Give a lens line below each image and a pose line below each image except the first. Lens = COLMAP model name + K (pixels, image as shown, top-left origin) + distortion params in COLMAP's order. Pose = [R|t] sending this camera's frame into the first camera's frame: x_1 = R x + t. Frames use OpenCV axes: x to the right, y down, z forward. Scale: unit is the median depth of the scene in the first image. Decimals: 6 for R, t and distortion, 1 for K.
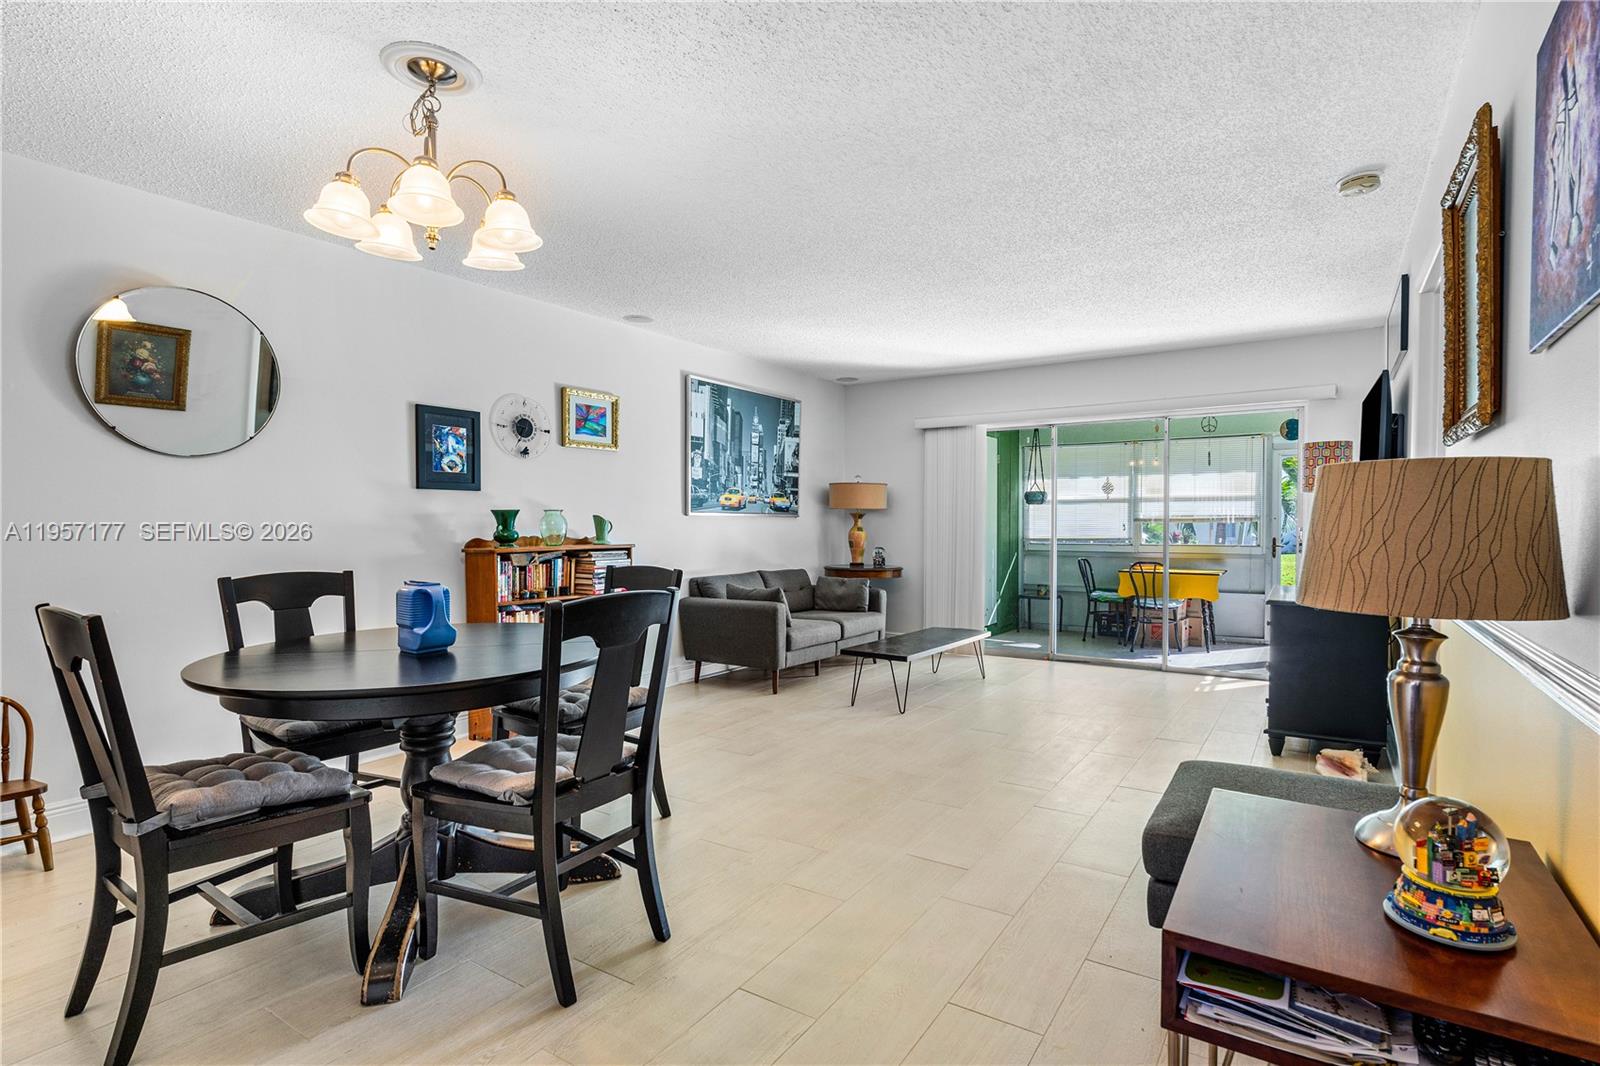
lens RADIAL K [[788.6, 0, 803.8], [0, 788.6, 518.8], [0, 0, 1]] dist [-0.000350, -0.000322]
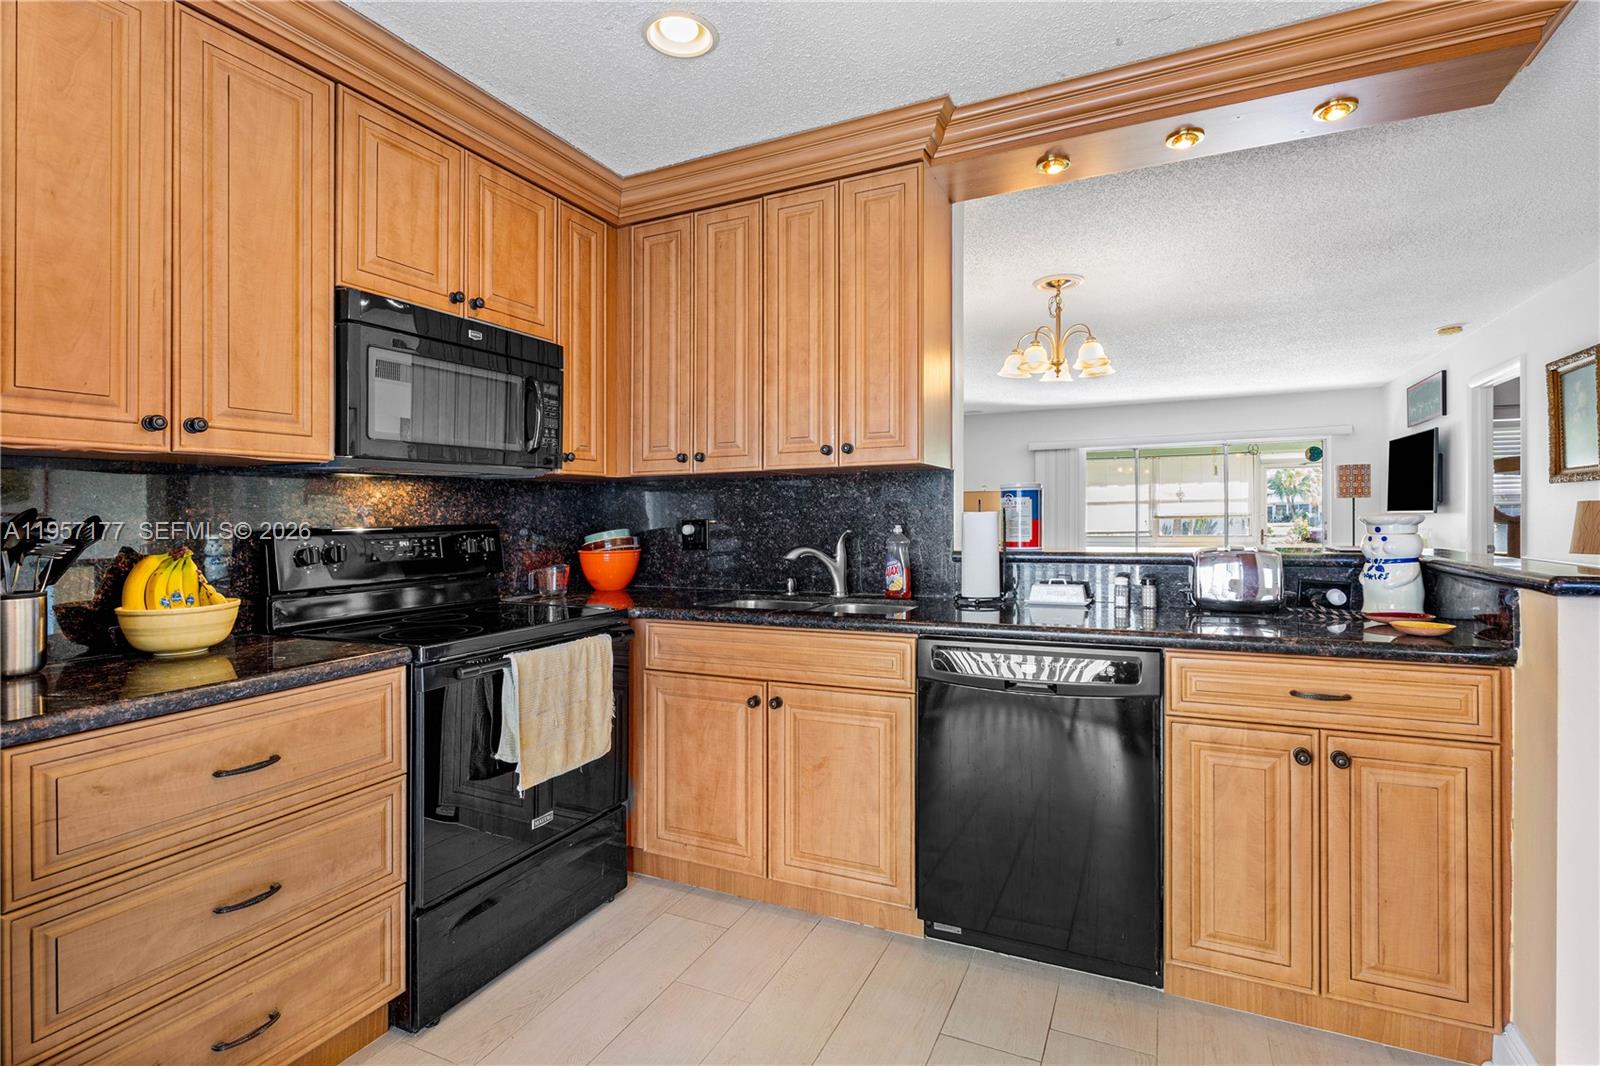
lens RADIAL K [[788.6, 0, 803.8], [0, 788.6, 518.8], [0, 0, 1]] dist [-0.000350, -0.000322]
pose [[0.988489, -0.010668, 0.150915, -0.487233], [0.010402, 0.999943, 0.002550, -0.008096], [-0.150934, -0.000951, 0.988543, -0.269293]]
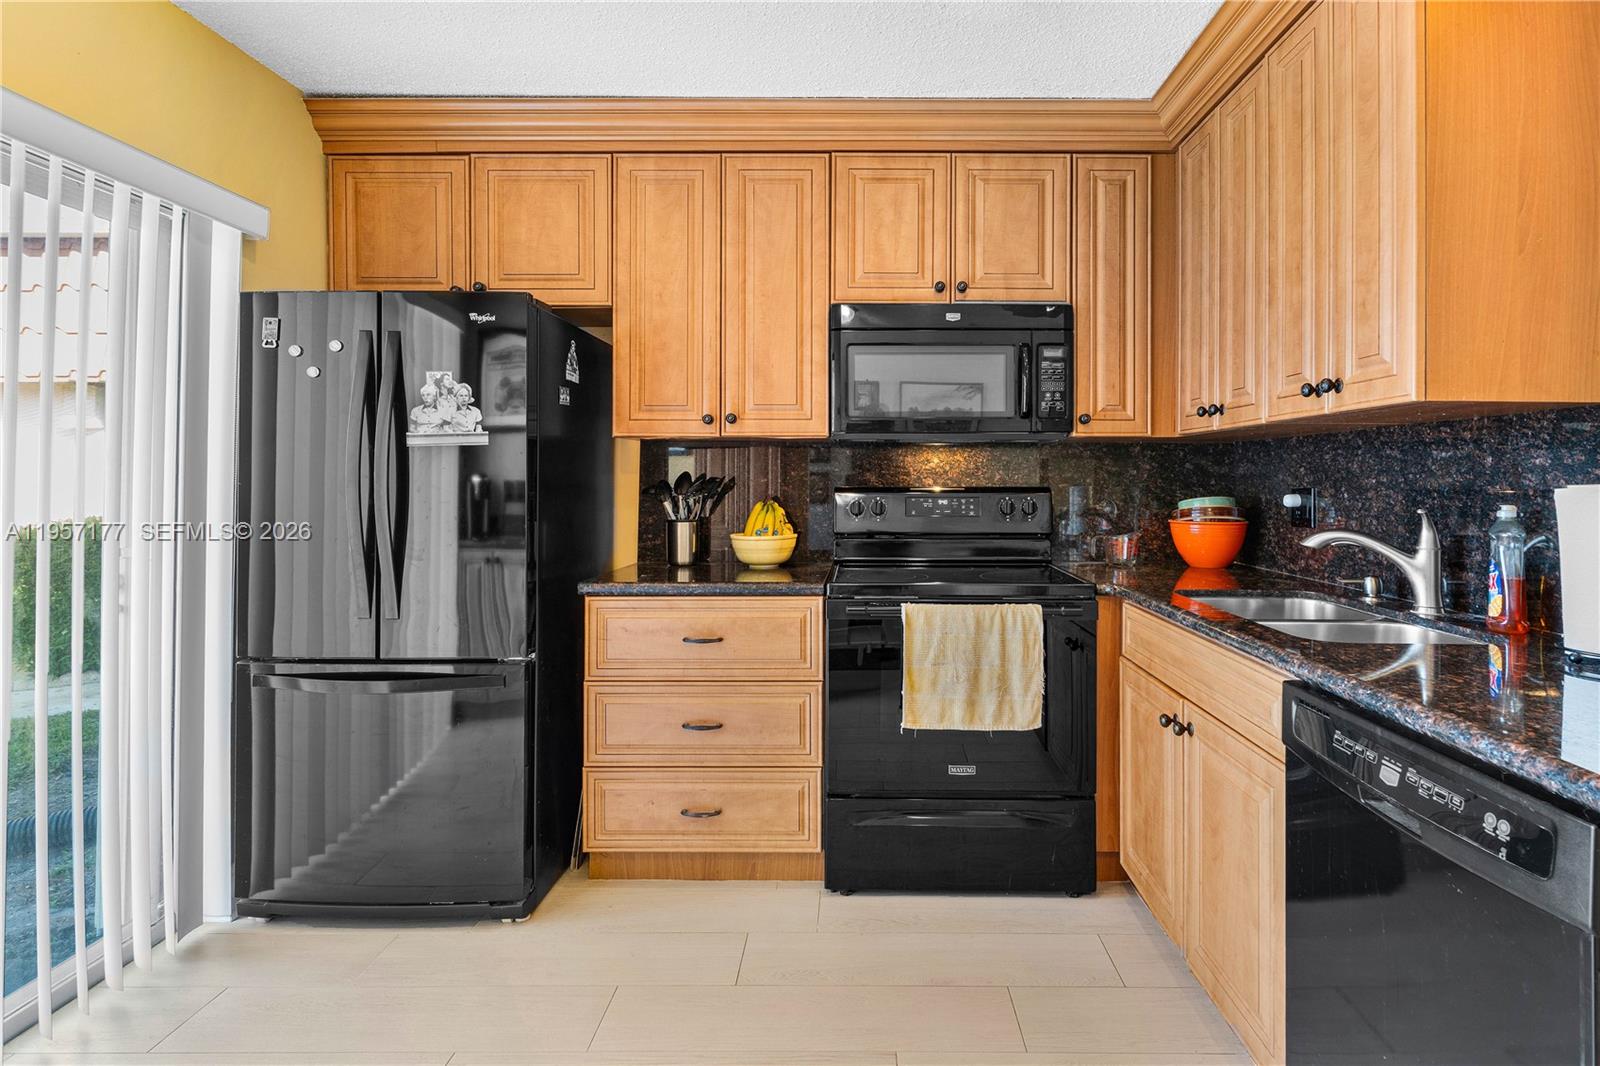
lens RADIAL K [[791.9, 0, 800.9], [0, 791.9, 468.2], [0, 0, 1]] dist [-0.009585, -0.000219]
pose [[0.549748, -0.007039, -0.835301, -0.283326], [-0.006517, 0.999898, -0.012716, -0.010110], [0.835305, 0.012434, 0.549646, -0.173078]]
